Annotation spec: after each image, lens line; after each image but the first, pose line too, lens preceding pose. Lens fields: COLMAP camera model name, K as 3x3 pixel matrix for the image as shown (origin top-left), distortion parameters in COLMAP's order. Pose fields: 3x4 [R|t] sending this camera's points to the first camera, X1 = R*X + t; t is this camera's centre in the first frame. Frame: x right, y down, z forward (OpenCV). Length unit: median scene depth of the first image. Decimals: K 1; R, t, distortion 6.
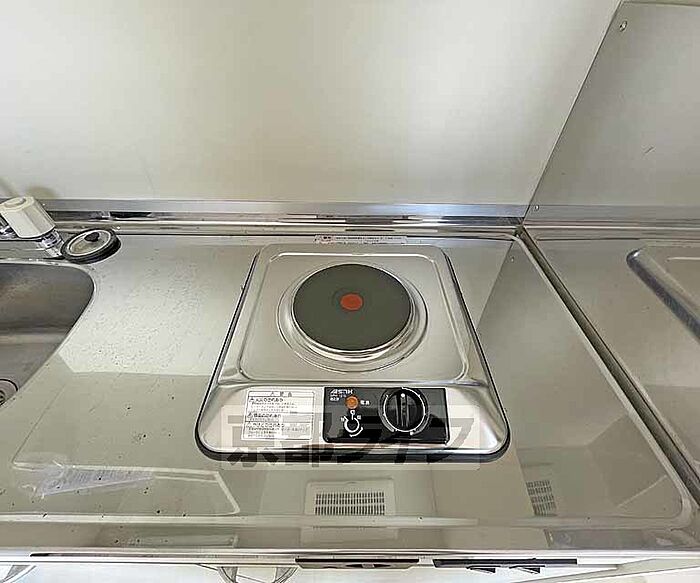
lens RADIAL K [[312.7, 0, 350.0], [0, 312.7, 291.5], [0, 0, 1]] dist [-0.000907, -0.000108]
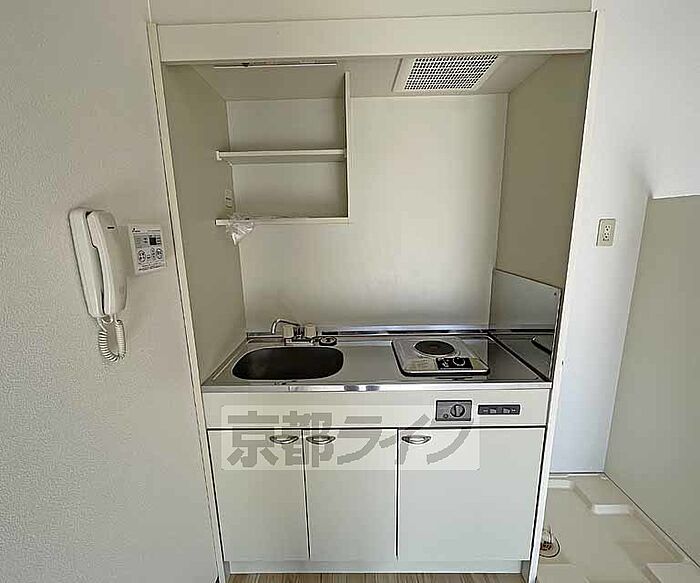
lens RADIAL K [[312.7, 0, 350.0], [0, 312.7, 291.5], [0, 0, 1]] dist [-0.000907, -0.000108]
pose [[0.998647, -0.042615, -0.029798, -0.504110], [0.019649, 0.839812, -0.542522, 0.884268], [0.048144, 0.541202, 0.839513, -1.390080]]
